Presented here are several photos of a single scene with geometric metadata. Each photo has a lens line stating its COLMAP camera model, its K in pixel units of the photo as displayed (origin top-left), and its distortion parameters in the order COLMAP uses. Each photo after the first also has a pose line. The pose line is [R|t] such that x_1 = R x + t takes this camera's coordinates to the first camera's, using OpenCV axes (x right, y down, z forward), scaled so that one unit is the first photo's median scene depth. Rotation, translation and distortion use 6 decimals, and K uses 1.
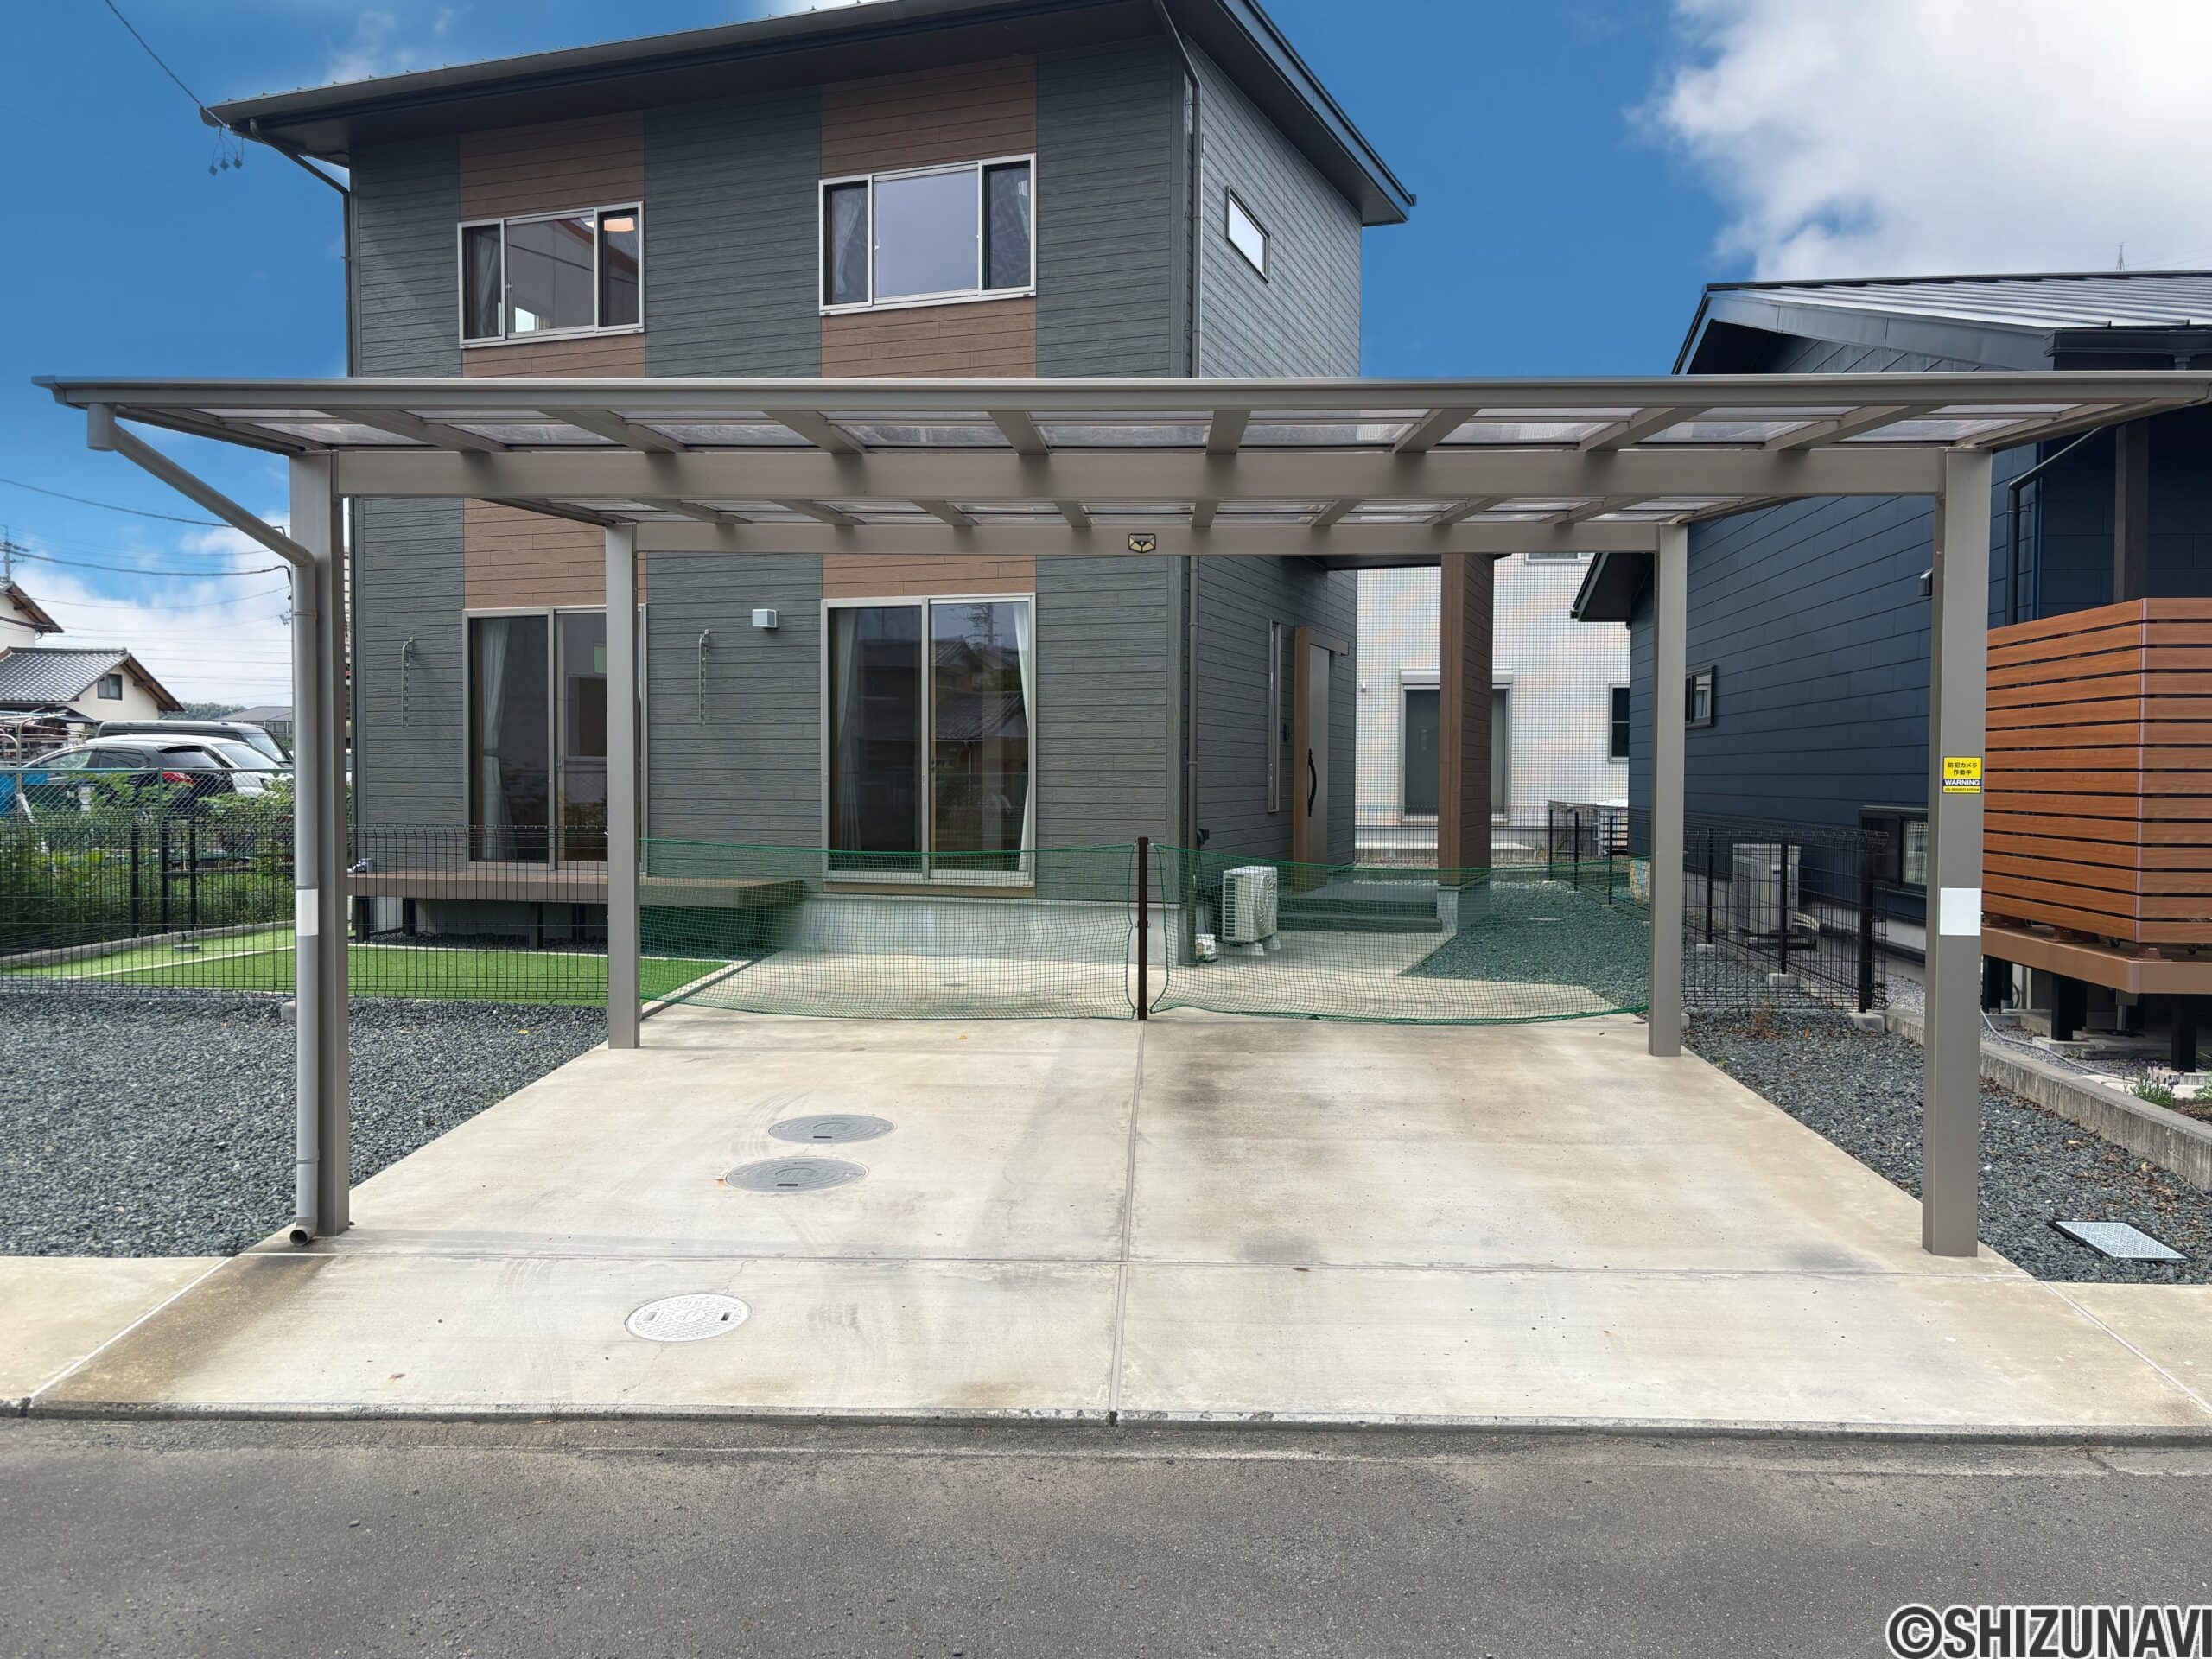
lens RADIAL K [[1709.7, 0, 1111.8], [0, 1709.7, 819.3], [0, 0, 1]] dist [0.102309, -0.169358]
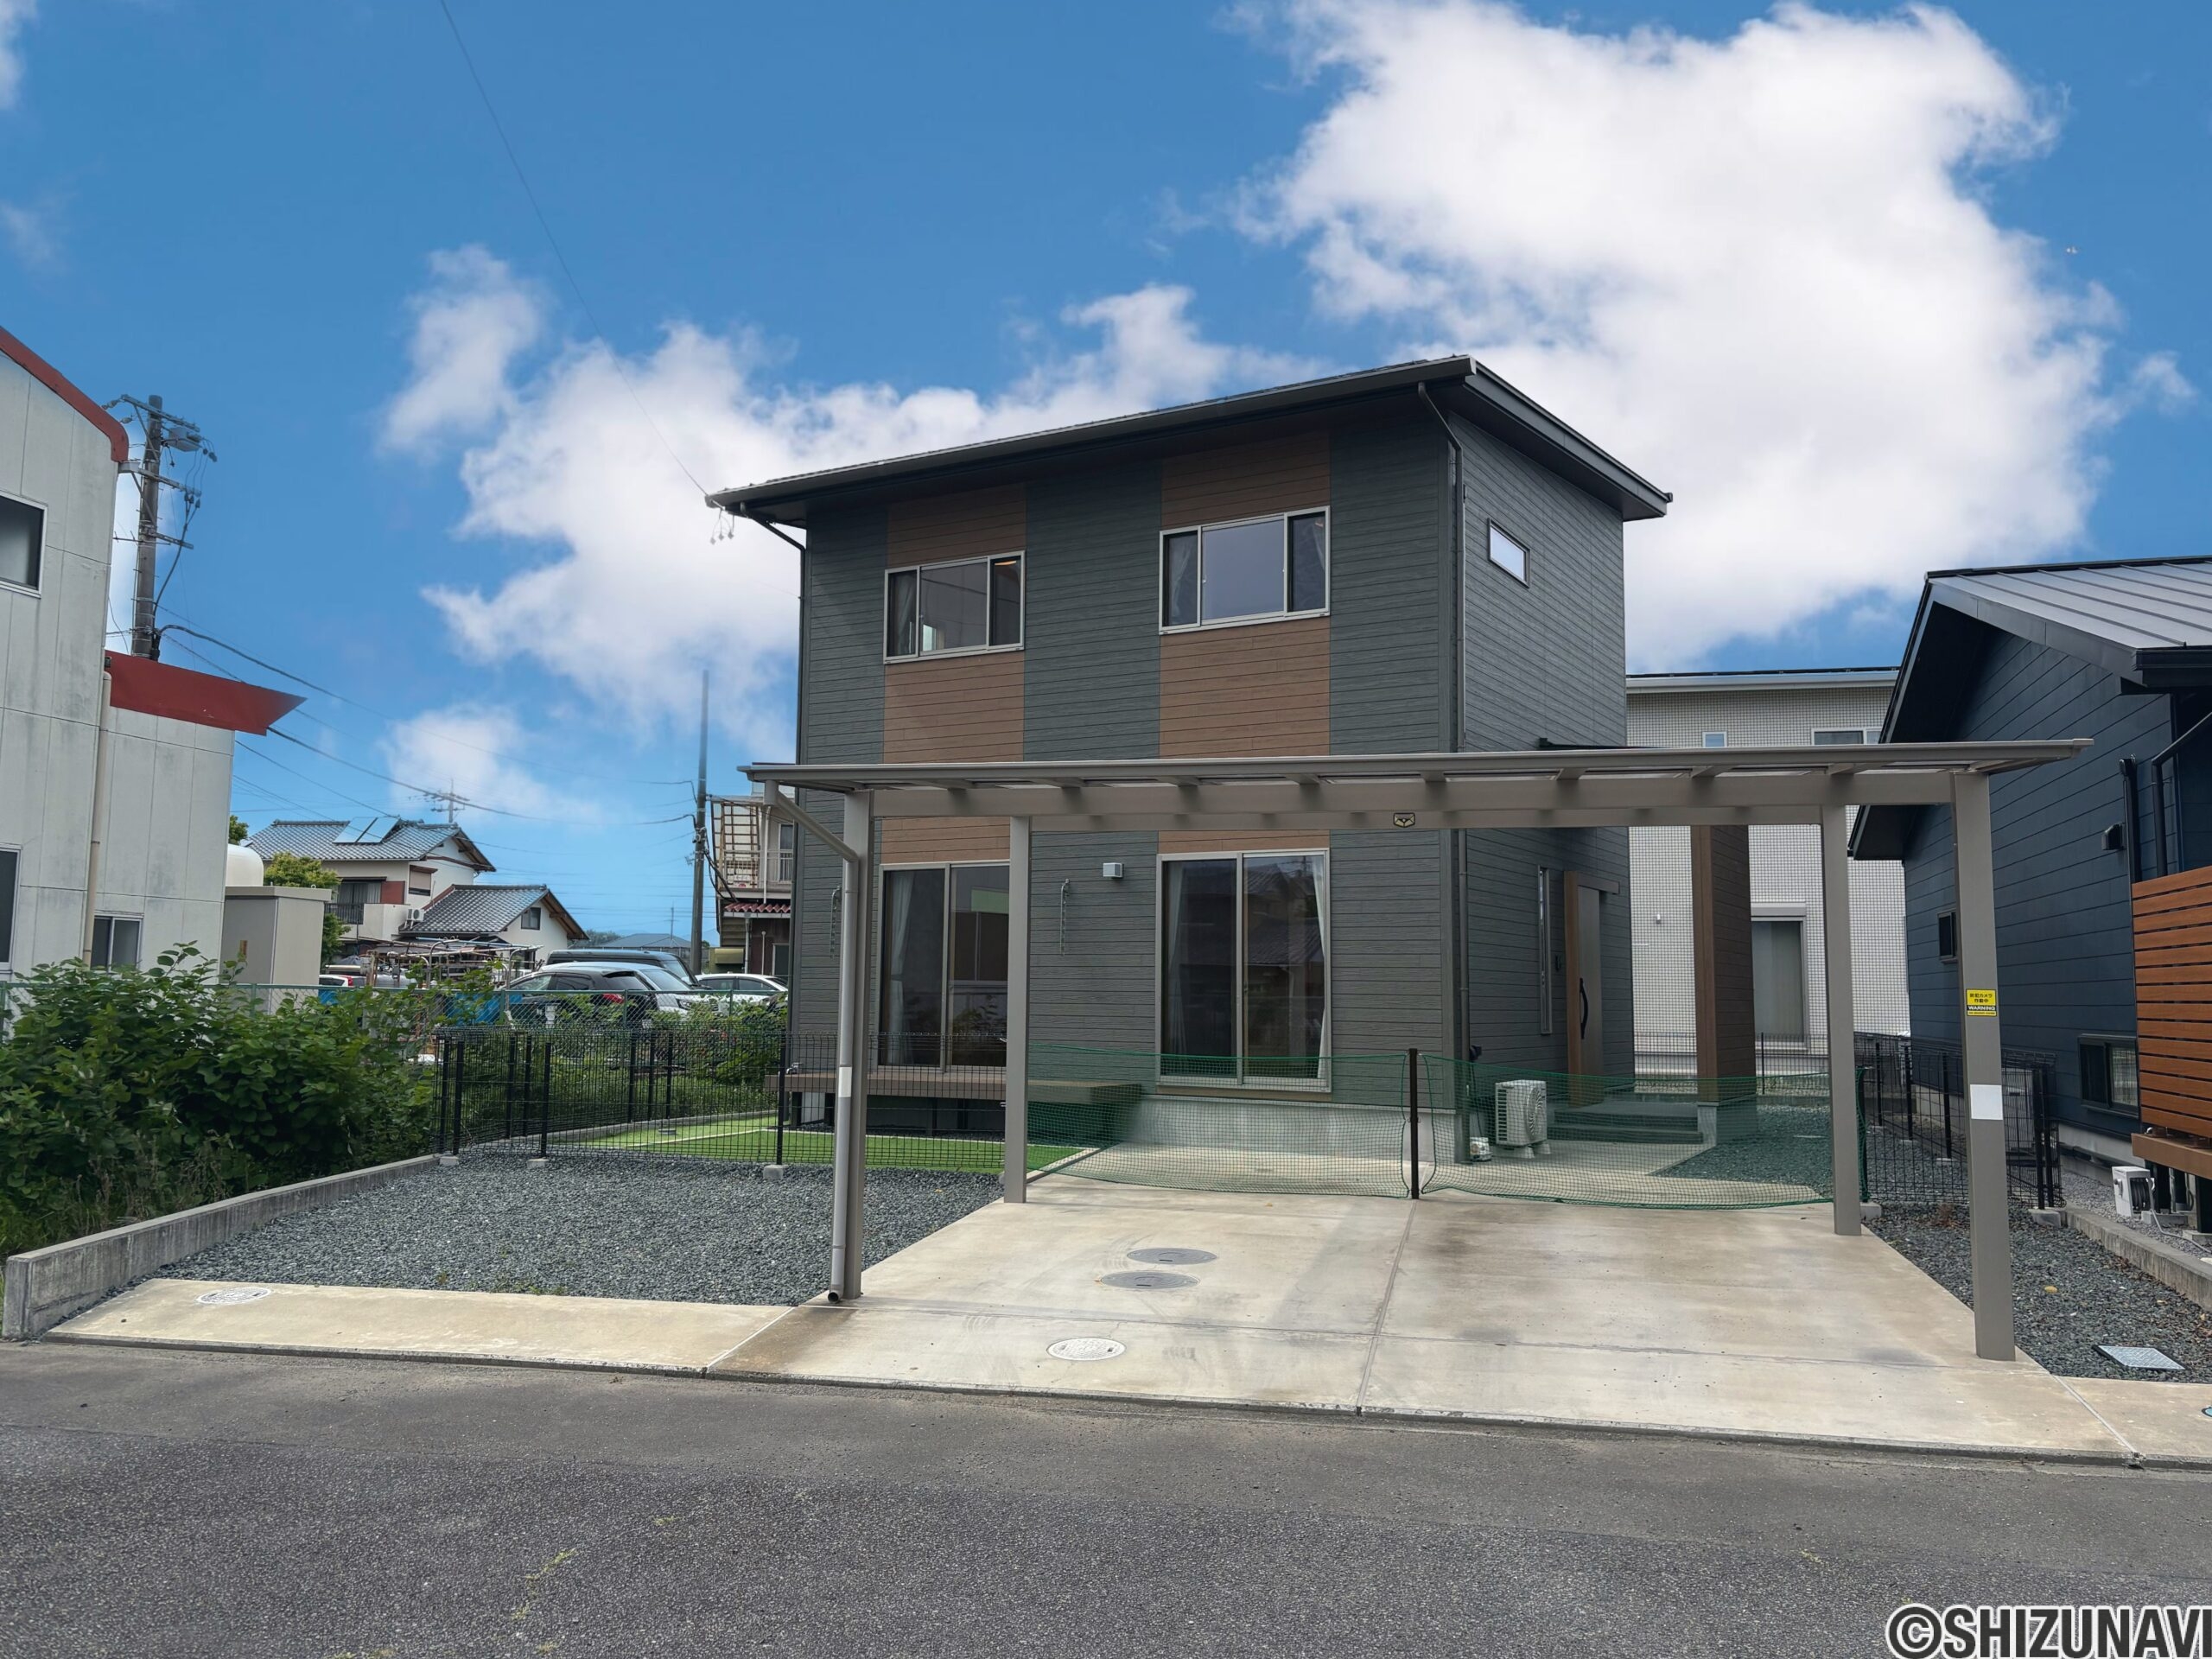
lens RADIAL K [[1709.7, 0, 1111.8], [0, 1709.7, 819.3], [0, 0, 1]] dist [0.102309, -0.169358]
pose [[0.983129, -0.012256, -0.182502, 0.033442], [-0.011672, 0.991516, -0.129463, 0.009669], [0.182541, 0.129409, 0.974645, -0.292032]]
